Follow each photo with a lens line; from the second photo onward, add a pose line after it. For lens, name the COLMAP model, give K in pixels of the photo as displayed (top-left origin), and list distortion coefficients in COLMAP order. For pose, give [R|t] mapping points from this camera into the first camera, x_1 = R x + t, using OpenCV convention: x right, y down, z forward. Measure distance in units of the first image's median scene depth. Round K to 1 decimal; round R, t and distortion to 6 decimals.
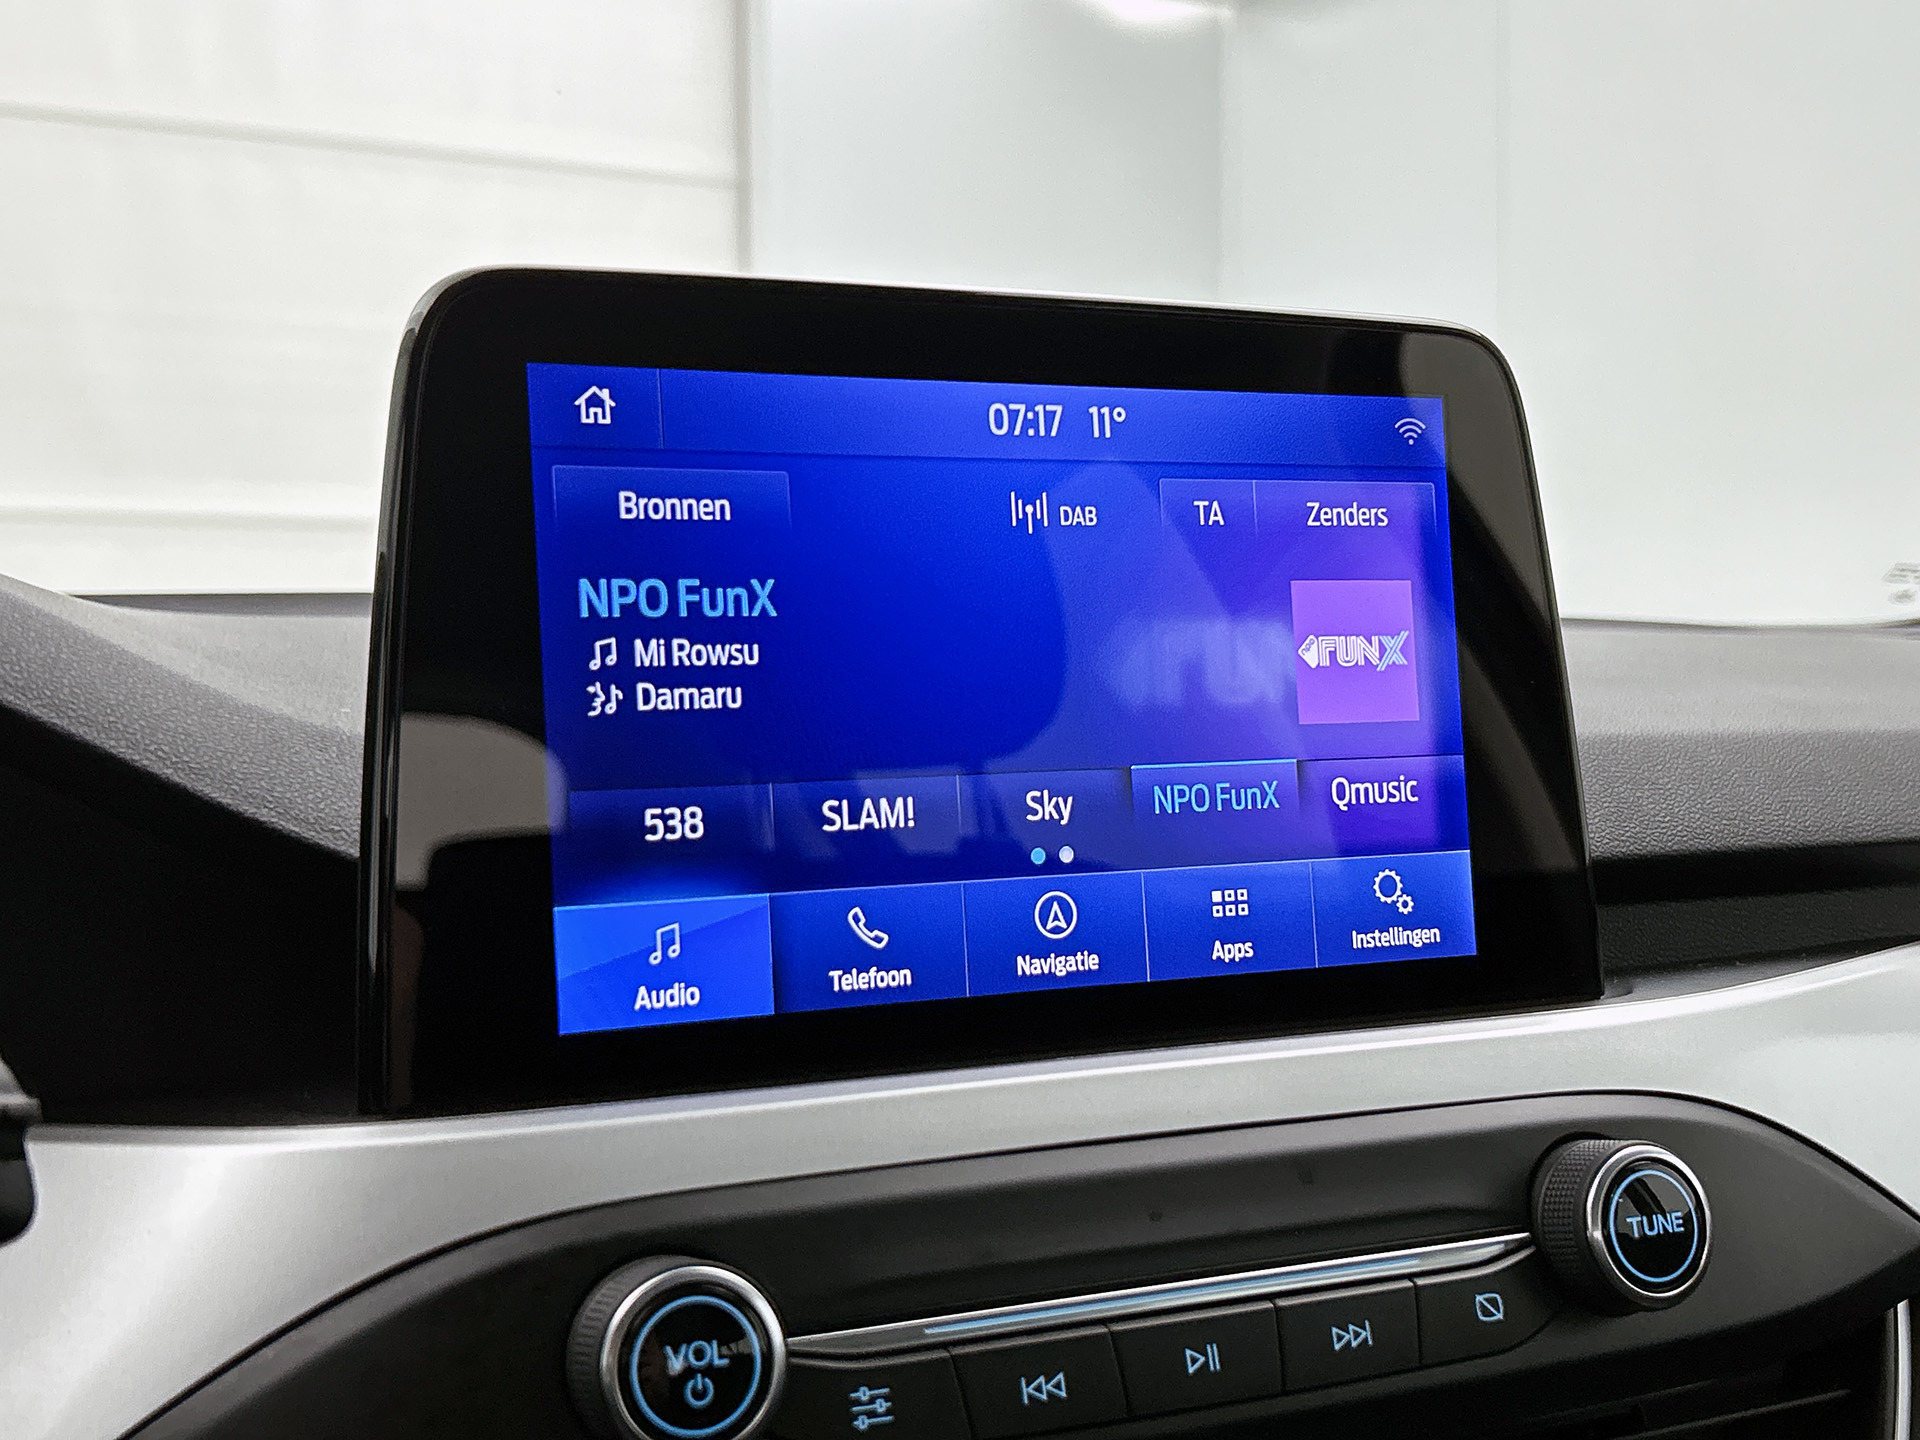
lens RADIAL K [[2258.4, 0, 947.6], [0, 2258.4, 757.4], [0, 0, 1]] dist [0.115676, 0.000000]
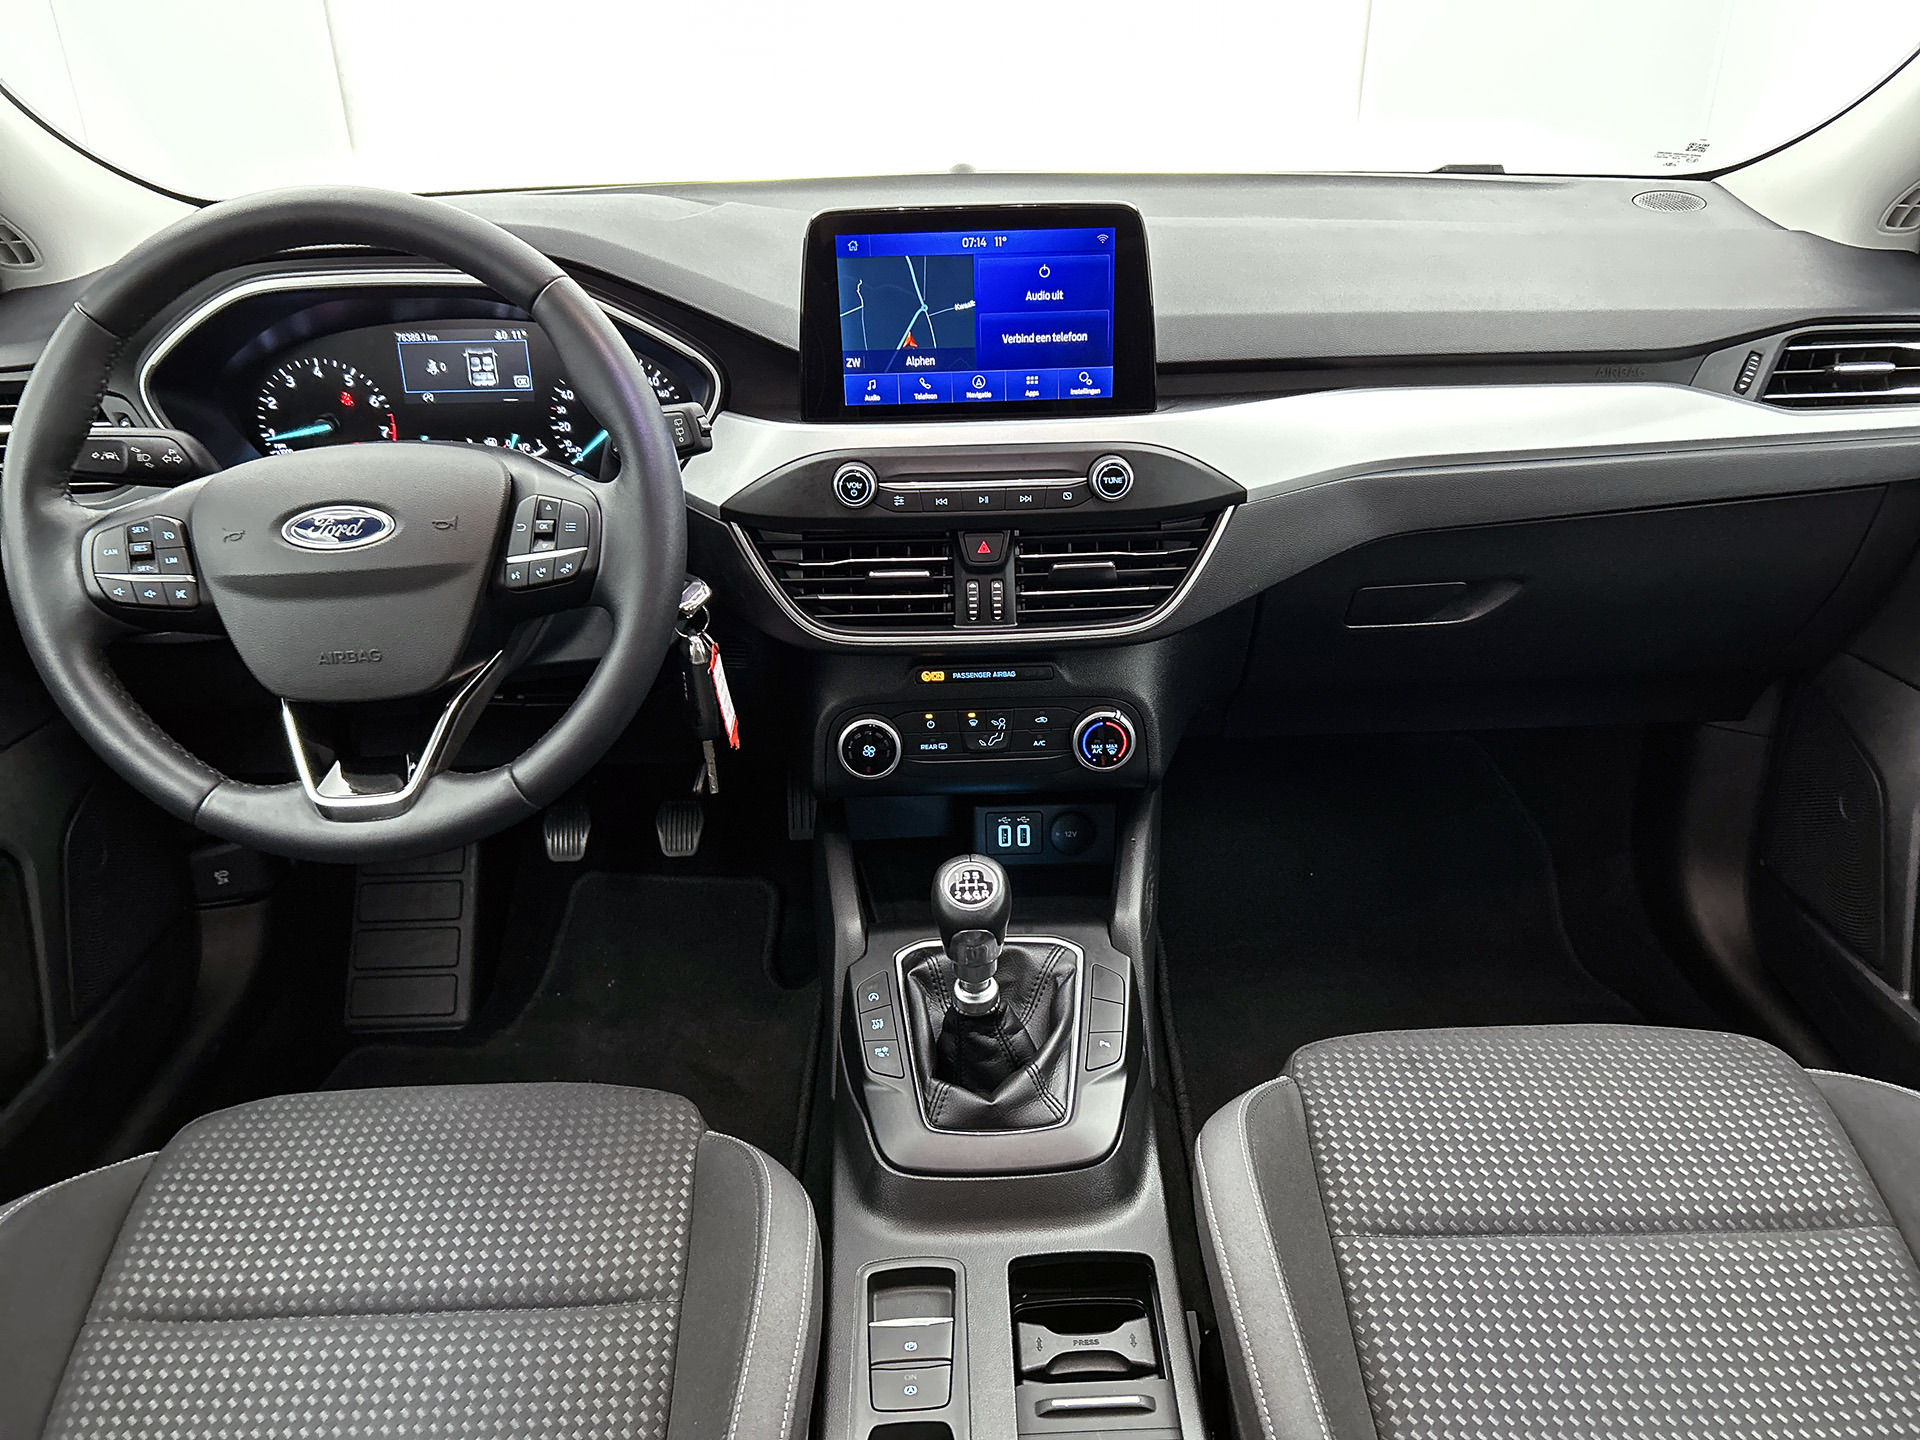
lens RADIAL K [[1502.9, 0, 976.4], [0, 1502.9, 753.9], [0, 0, 1]] dist [0.045805, -0.073057]
pose [[0.924214, 0.183044, -0.335147, 1.029147], [-0.013888, 0.893165, 0.449514, -0.520274], [0.381623, -0.410792, 0.828018, -1.381016]]
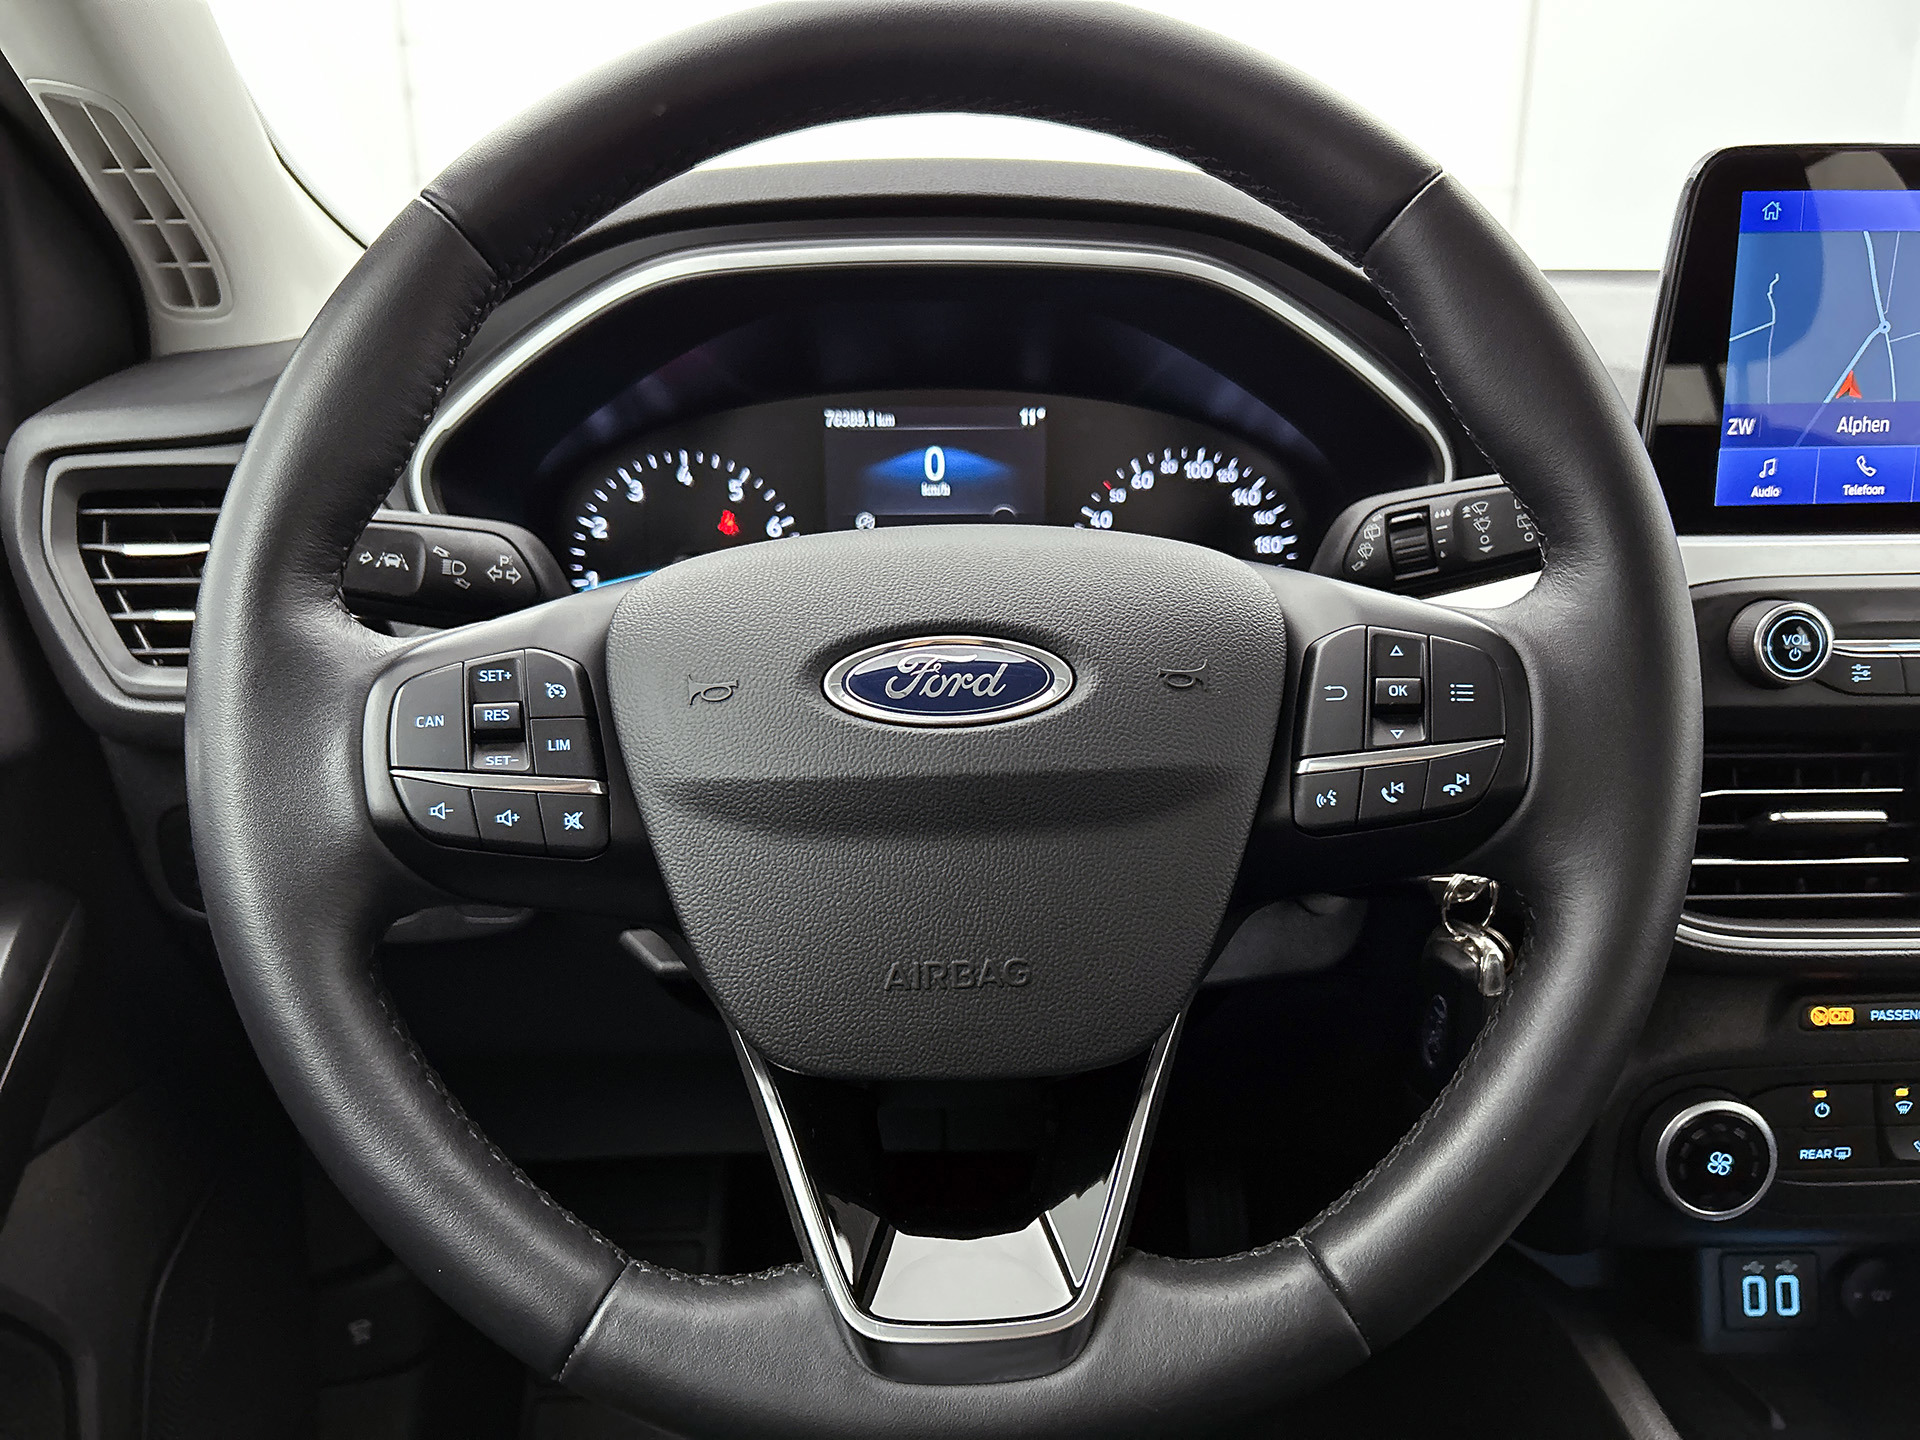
lens RADIAL K [[1502.9, 0, 943.7], [0, 1502.9, 737.9], [0, 0, 1]] dist [0.045805, -0.073057]
pose [[0.919246, 0.116921, -0.375921, -0.263130], [-0.021484, 0.968356, 0.248648, -0.011291], [0.393098, -0.220492, 0.892669, -0.648693]]
